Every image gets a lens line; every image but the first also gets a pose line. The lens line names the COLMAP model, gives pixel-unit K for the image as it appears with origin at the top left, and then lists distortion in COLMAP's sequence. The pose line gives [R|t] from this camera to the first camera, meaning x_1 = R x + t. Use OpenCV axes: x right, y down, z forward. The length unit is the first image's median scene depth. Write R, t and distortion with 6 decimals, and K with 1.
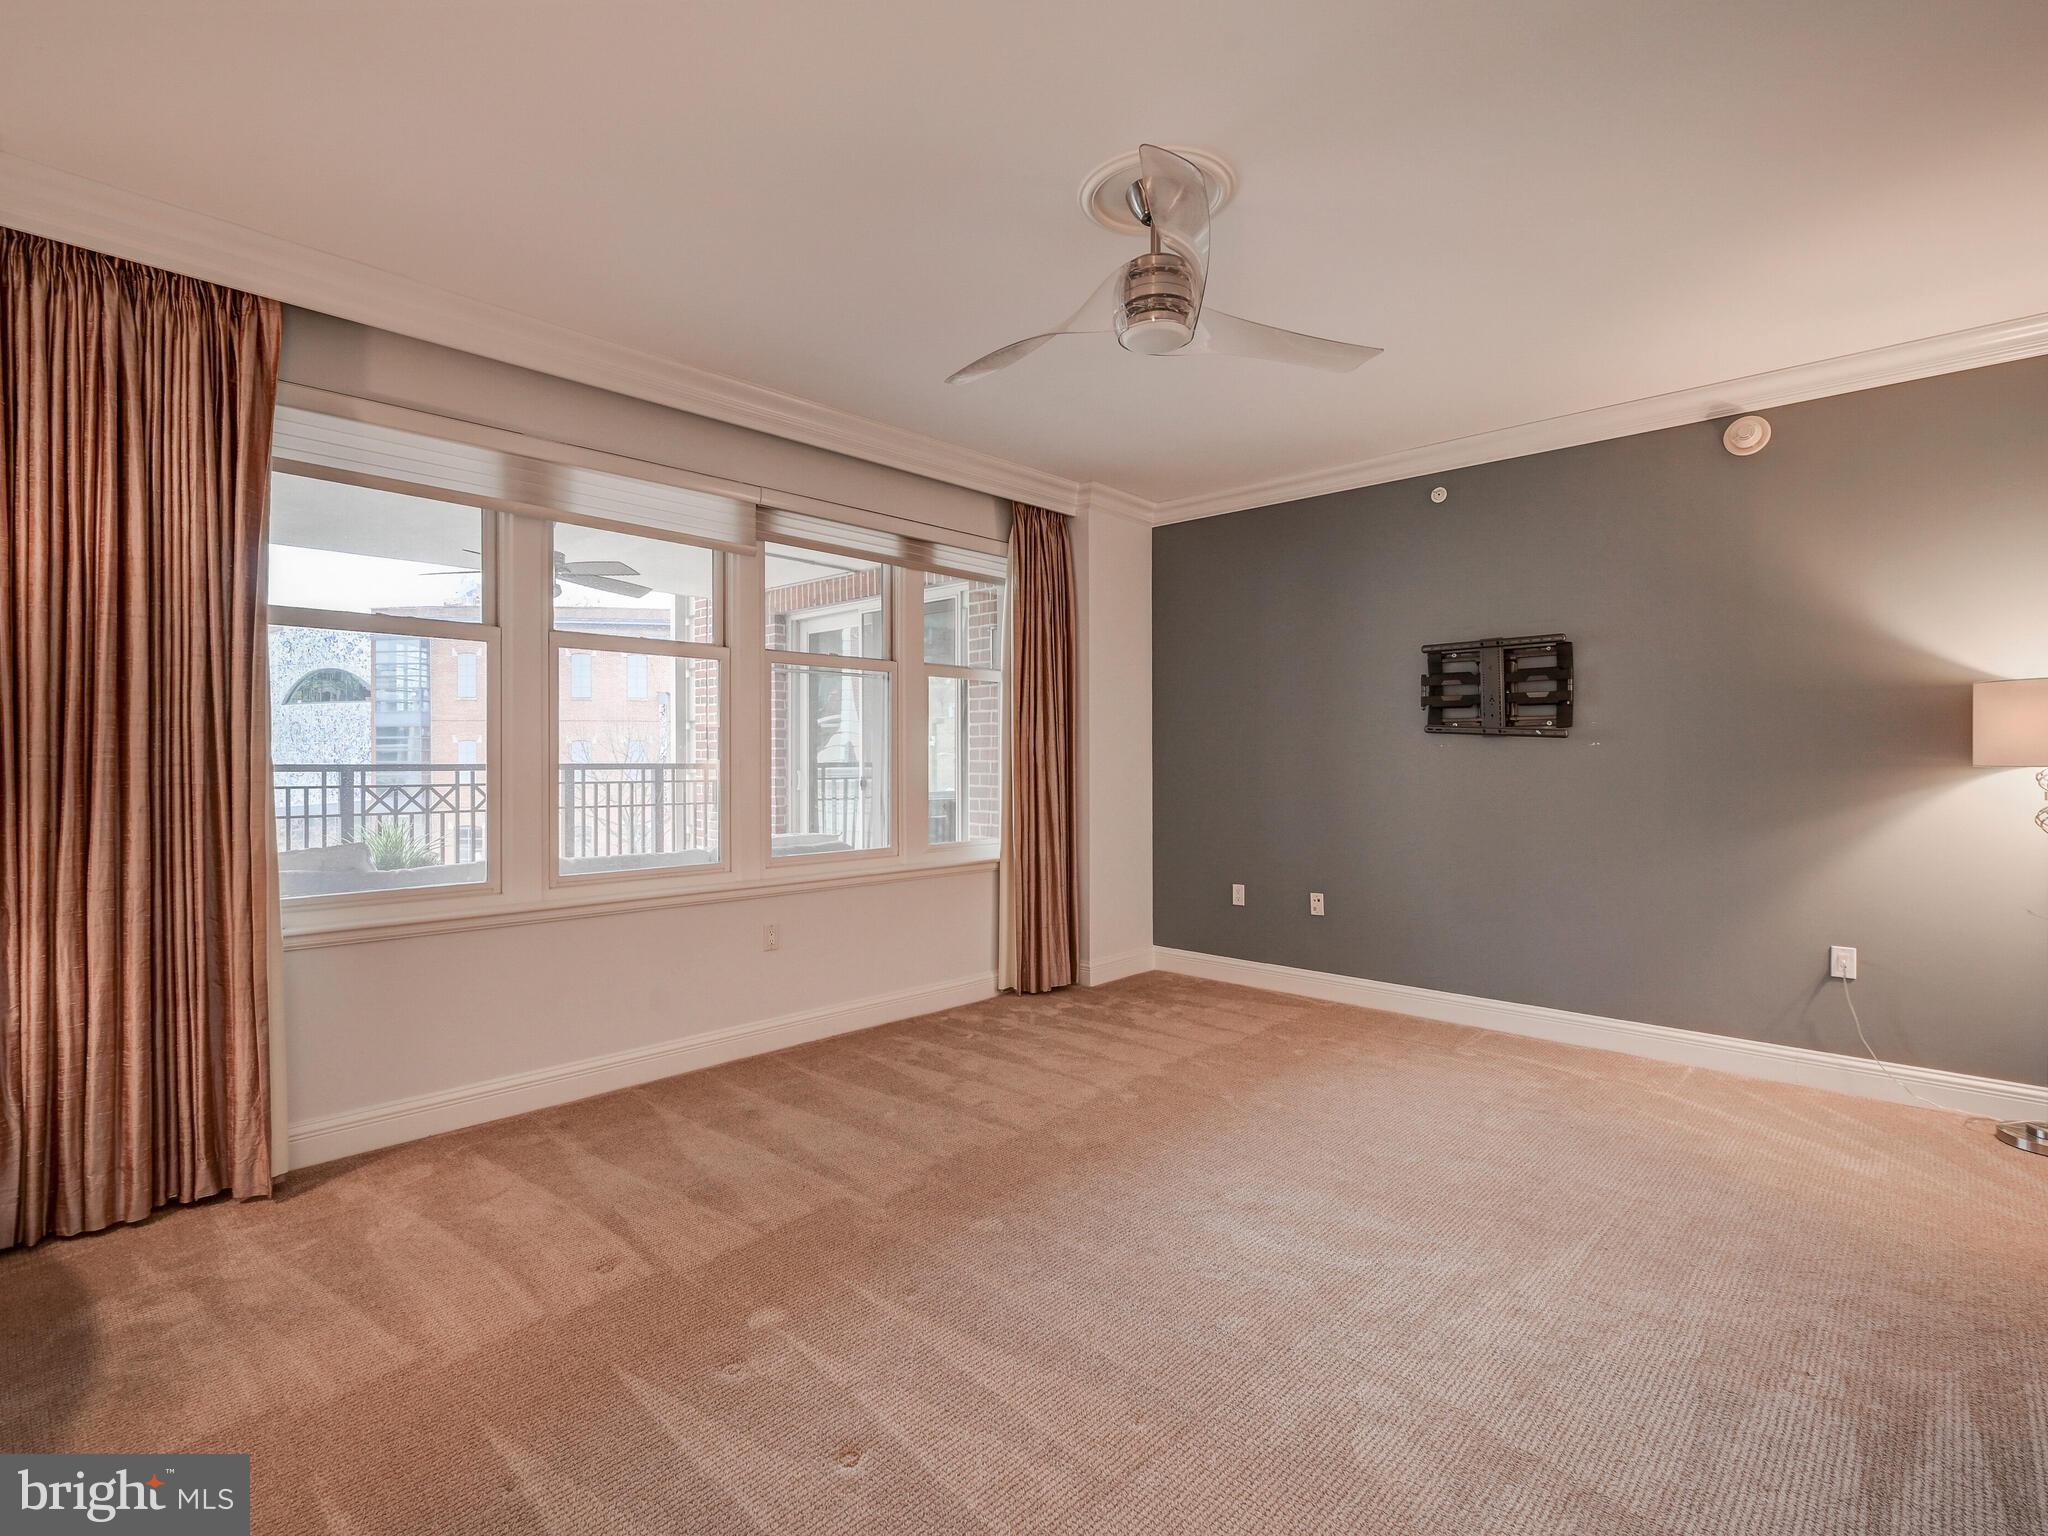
lens RADIAL K [[1071.2, 0, 1023.7], [0, 1071.2, 757.7], [0, 0, 1]] dist [0.001547, 0.000398]
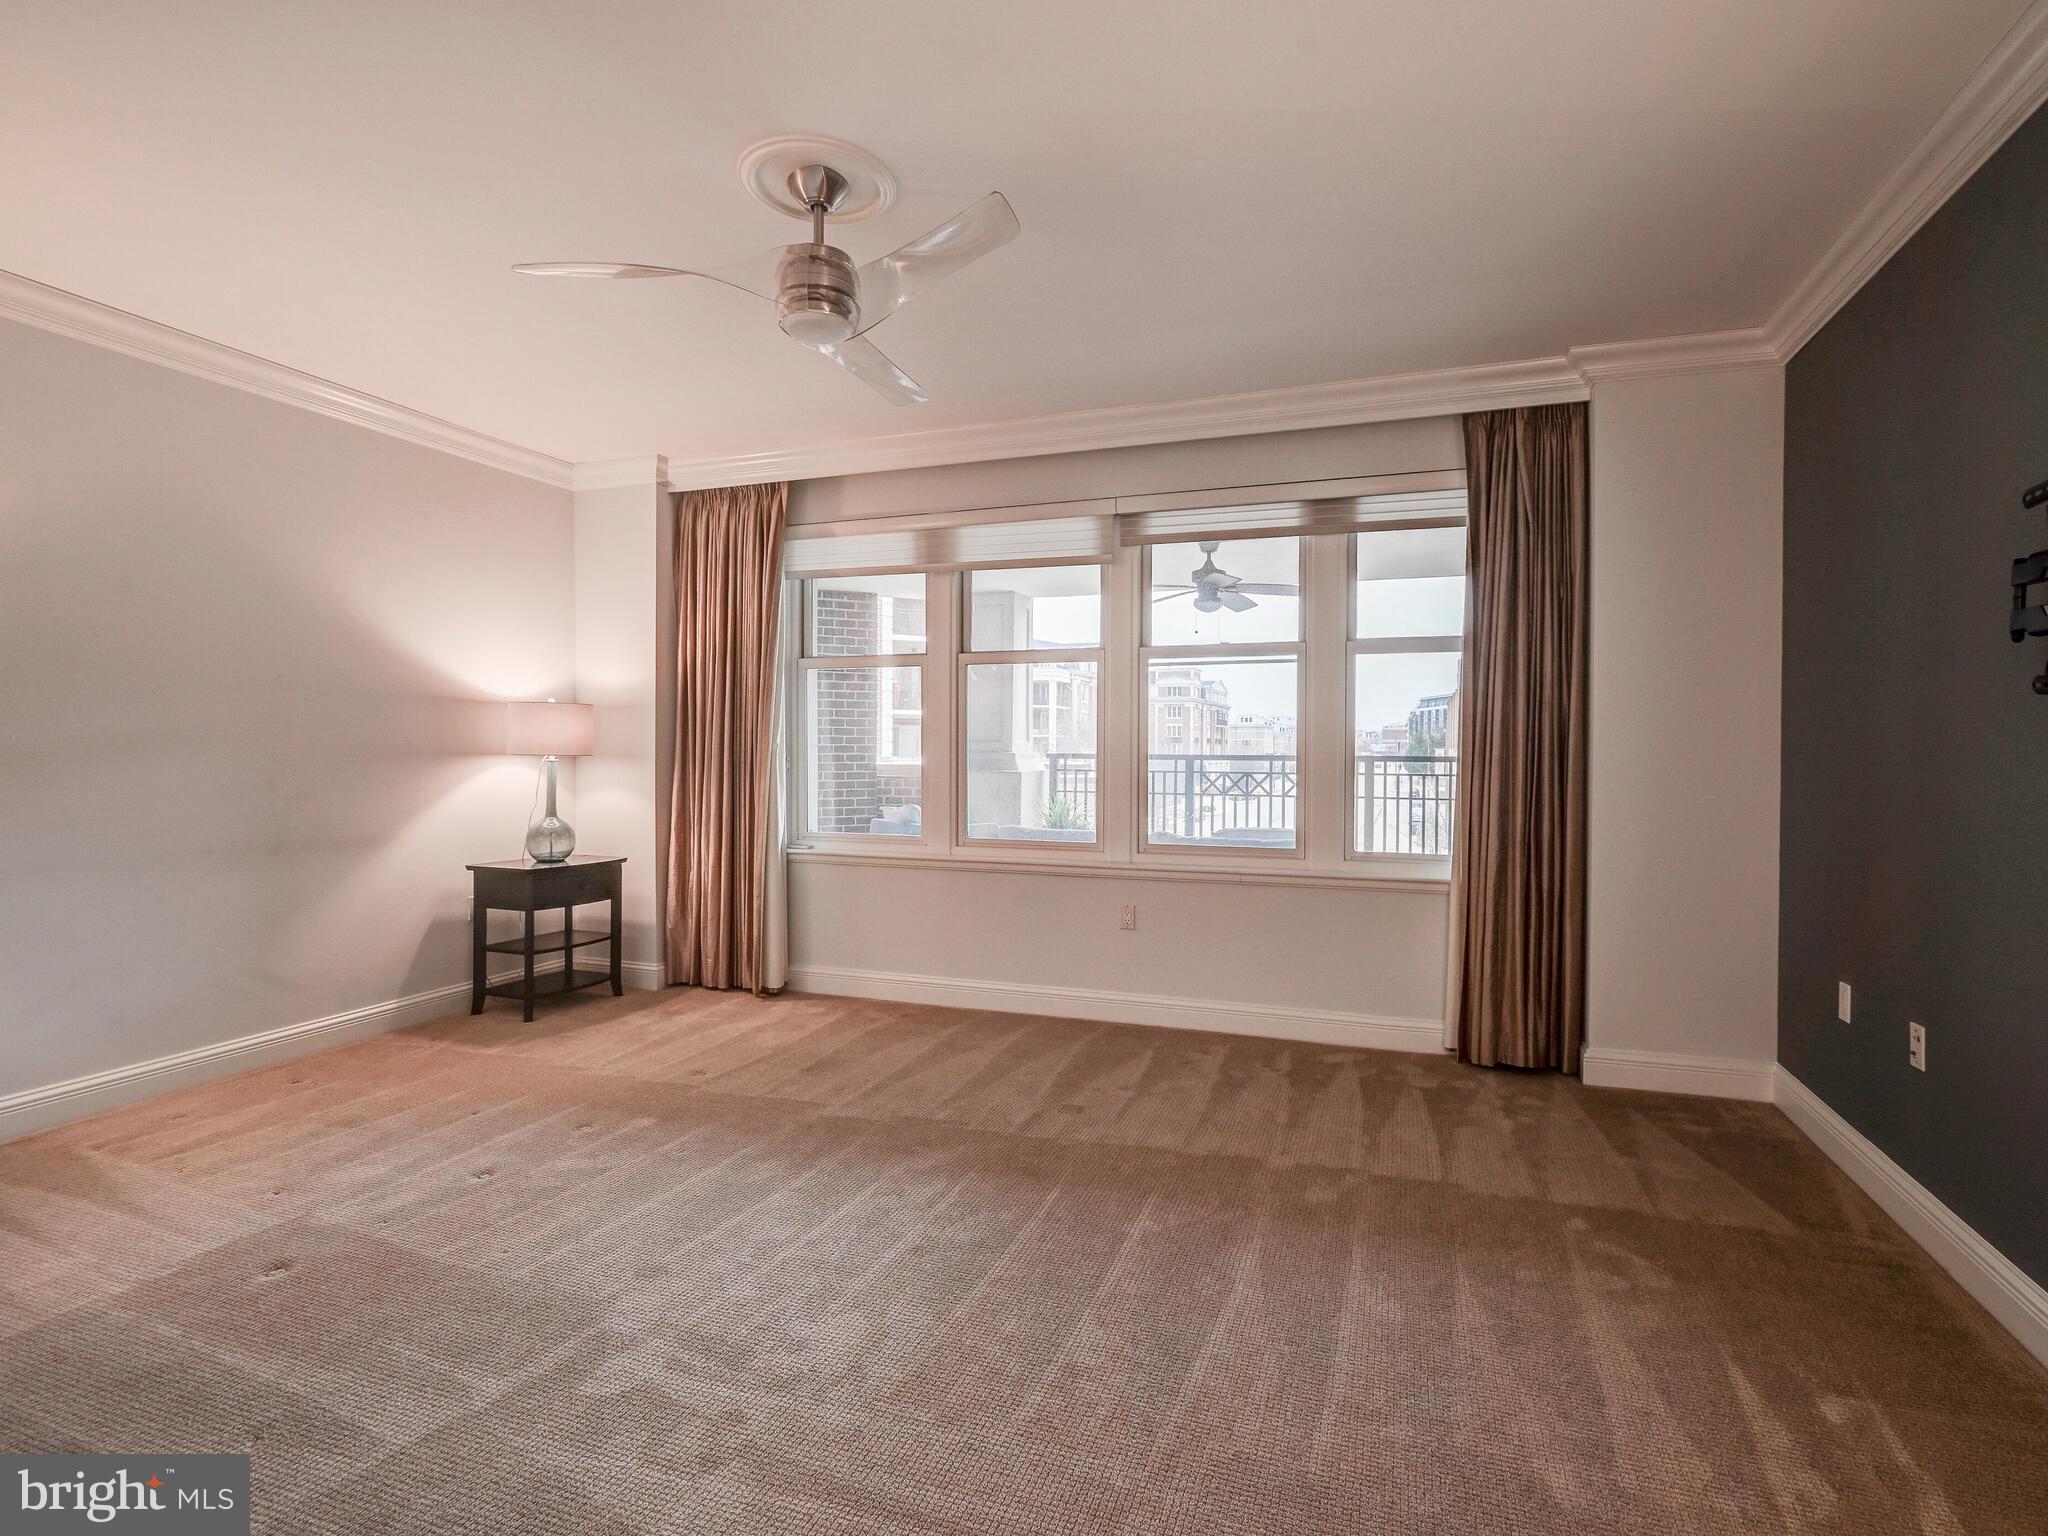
lens RADIAL K [[1071.2, 0, 1023.7], [0, 1071.2, 757.7], [0, 0, 1]] dist [0.001547, 0.000398]
pose [[0.343298, 0.008799, -0.939185, 0.682030], [-0.003384, 0.999961, 0.008132, 0.000434], [0.939220, 0.000386, 0.343315, 0.500731]]
